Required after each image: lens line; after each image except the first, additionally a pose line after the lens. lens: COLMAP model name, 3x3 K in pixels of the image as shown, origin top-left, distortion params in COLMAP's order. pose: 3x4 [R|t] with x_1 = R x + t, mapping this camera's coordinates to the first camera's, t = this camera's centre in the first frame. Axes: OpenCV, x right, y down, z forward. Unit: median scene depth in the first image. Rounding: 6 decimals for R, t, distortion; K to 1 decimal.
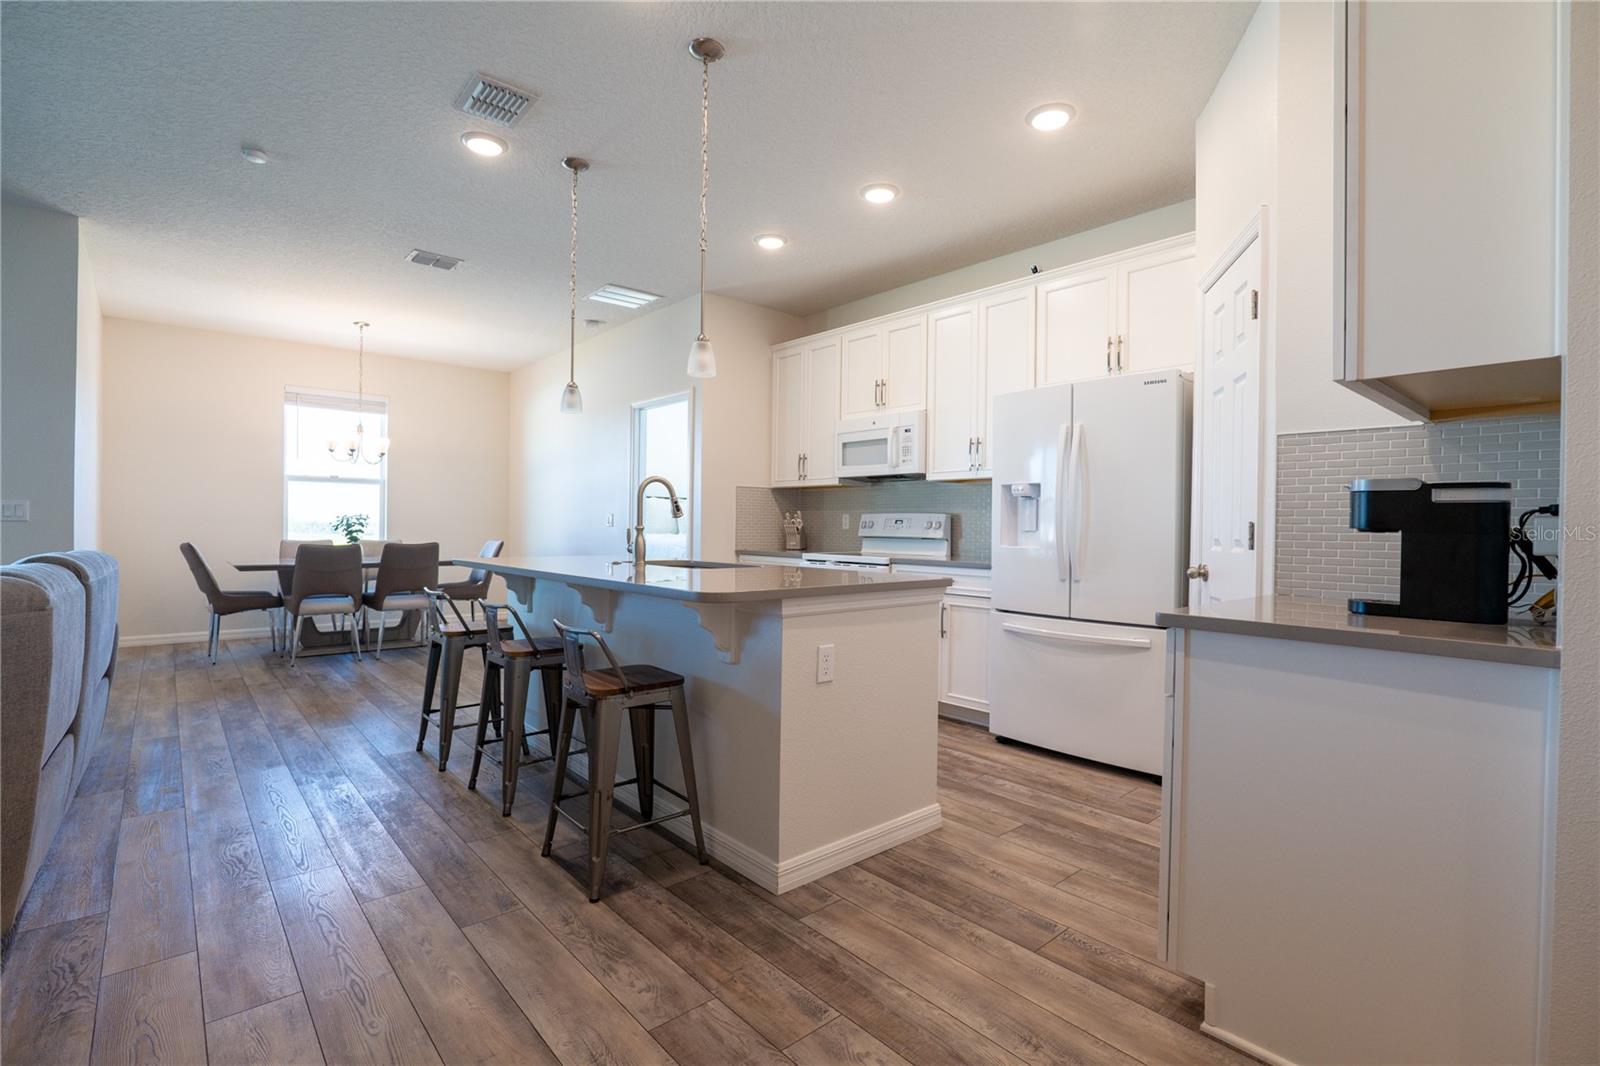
lens RADIAL K [[735.0, 0, 802.8], [0, 735.0, 531.4], [0, 0, 1]] dist [-0.012003, 0.000970]
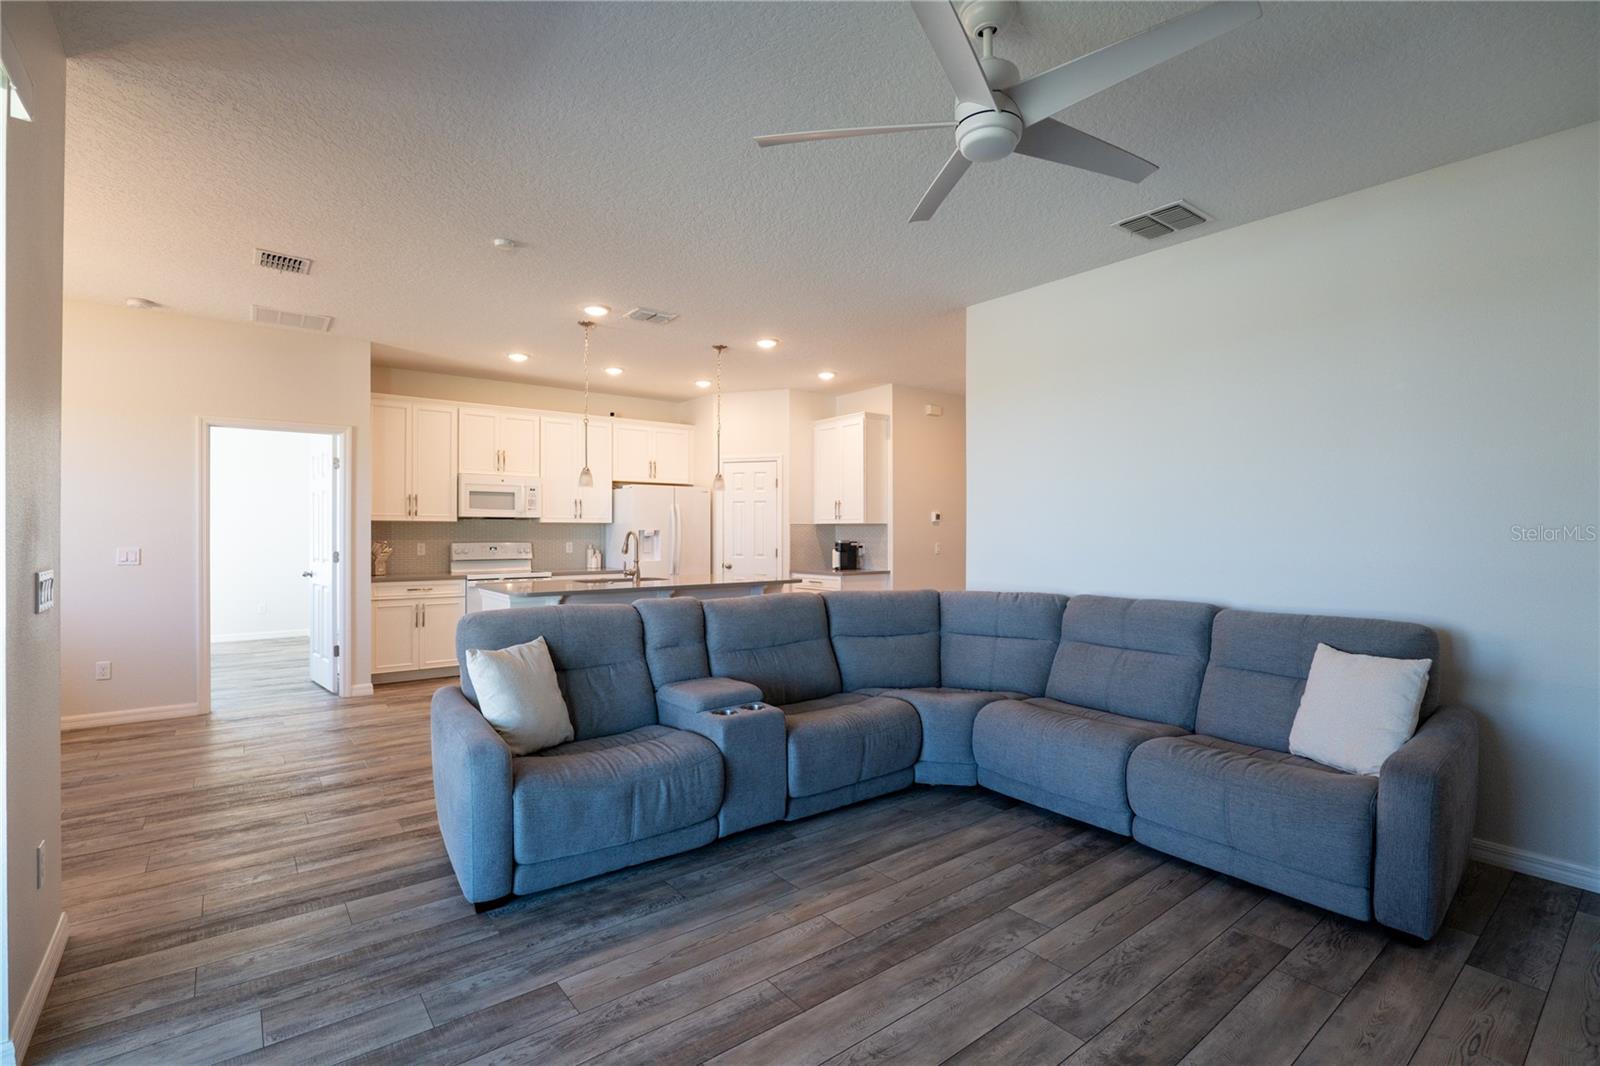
lens RADIAL K [[735.0, 0, 799.0], [0, 735.0, 533.5], [0, 0, 1]] dist [-0.012003, 0.000970]
pose [[0.059544, -0.013445, 0.998135, -1.458928], [0.007076, 0.999890, 0.013047, -0.066843], [-0.998201, 0.006286, 0.059632, 0.383813]]
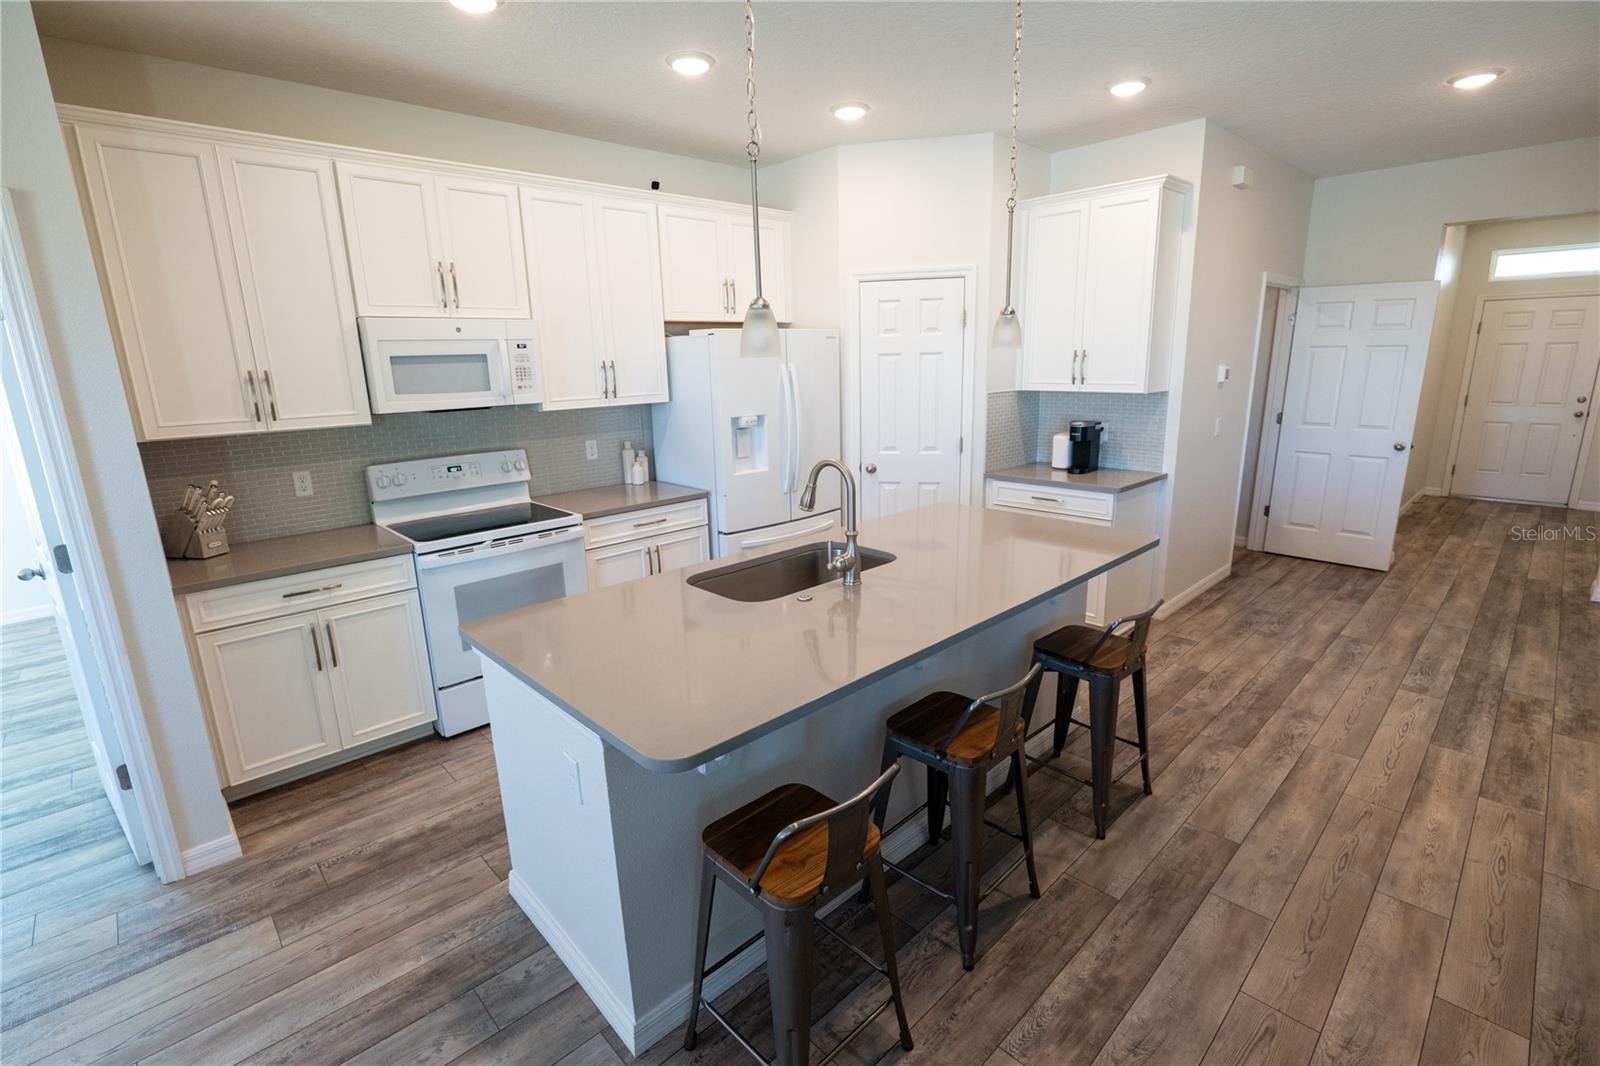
lens RADIAL K [[735.0, 0, 807.9], [0, 735.0, 532.3], [0, 0, 1]] dist [-0.012003, 0.000970]
pose [[-0.046342, -0.245181, 0.968369, -0.690625], [0.031749, 0.968559, 0.246749, -0.139037], [-0.998421, 0.042180, -0.037100, 0.804561]]
